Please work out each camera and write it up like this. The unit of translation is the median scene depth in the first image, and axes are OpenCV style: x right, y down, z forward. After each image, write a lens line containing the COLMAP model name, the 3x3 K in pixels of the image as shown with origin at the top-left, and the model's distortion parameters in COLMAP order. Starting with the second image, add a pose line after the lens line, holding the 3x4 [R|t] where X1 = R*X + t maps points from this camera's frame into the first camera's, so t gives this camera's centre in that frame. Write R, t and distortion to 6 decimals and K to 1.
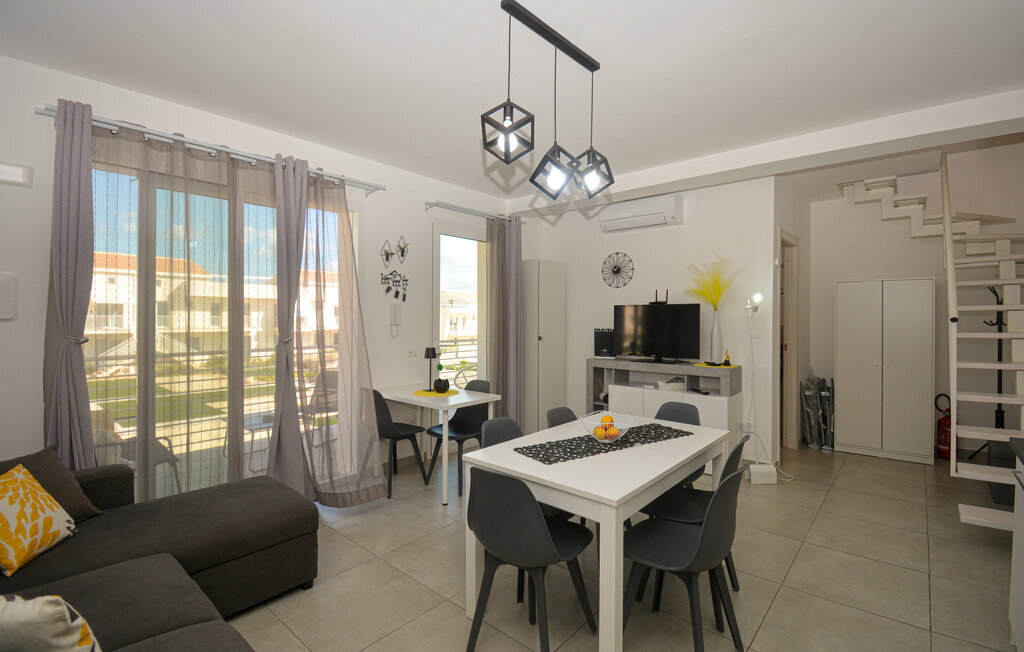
lens RADIAL K [[470.2, 0, 507.2], [0, 470.2, 321.2], [0, 0, 1]] dist [0.002505, -0.000936]
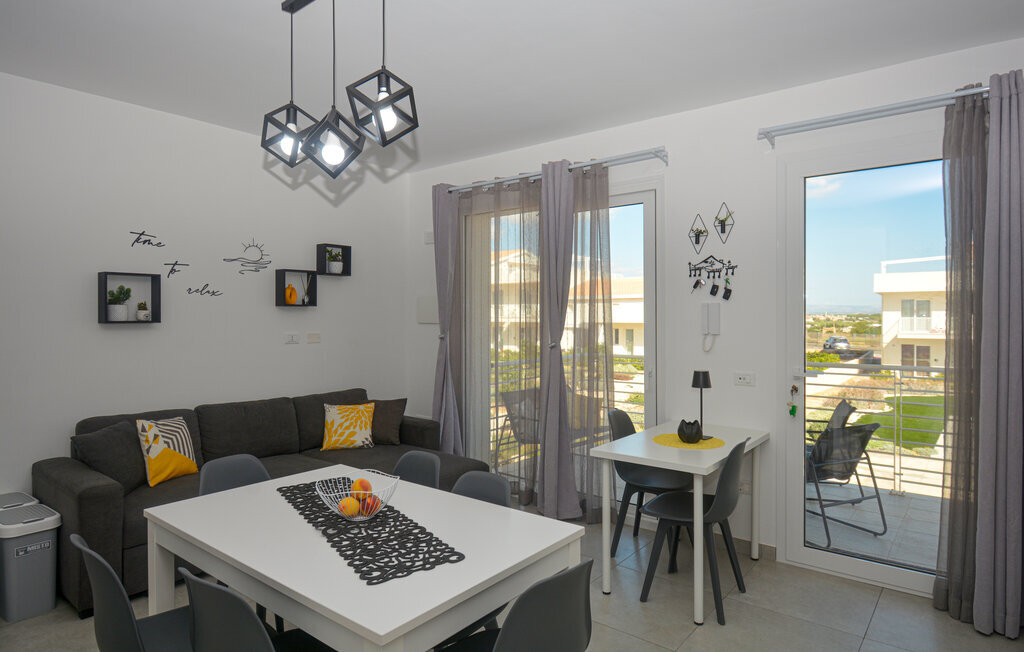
lens RADIAL K [[574.8, 0, 510.1], [0, 574.8, 321.0], [0, 0, 1]] dist [-0.020649, -0.000954]
pose [[0.051768, 0.000617, -0.998659, 0.582072], [-0.009315, 0.999957, 0.000135, -0.010053], [0.998616, 0.009296, 0.051772, 0.669348]]
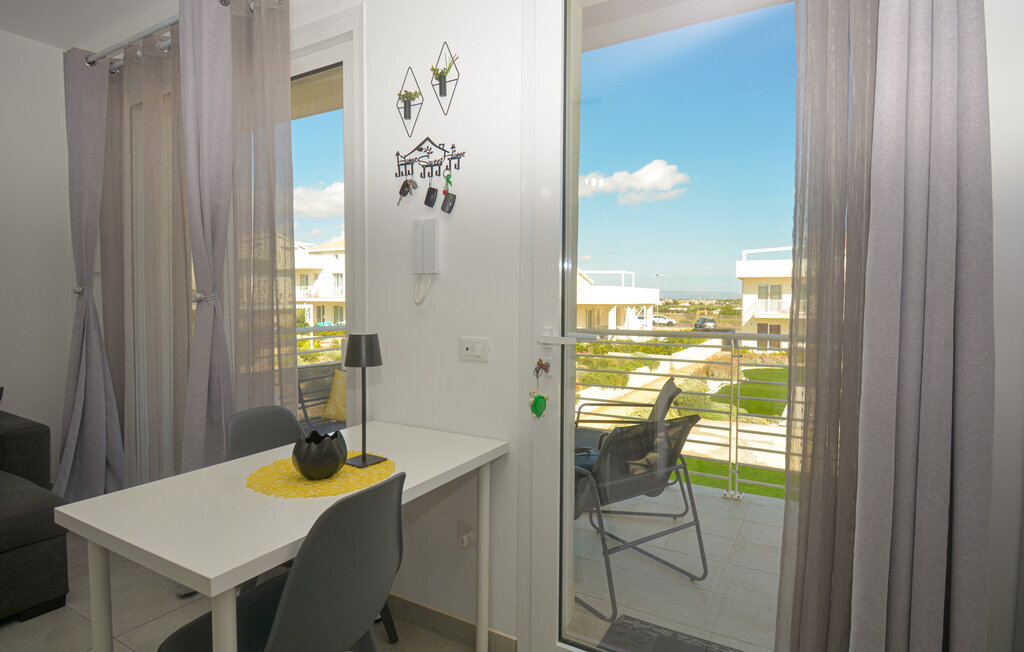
lens RADIAL K [[529.4, 0, 517.6], [0, 529.4, 321.8], [0, 0, 1]] dist [-0.001754, -0.000261]
pose [[0.224310, 0.035223, -0.973881, 0.218463], [-0.014817, 0.999354, 0.032732, 0.031771], [0.974405, 0.007088, 0.224687, 0.980775]]
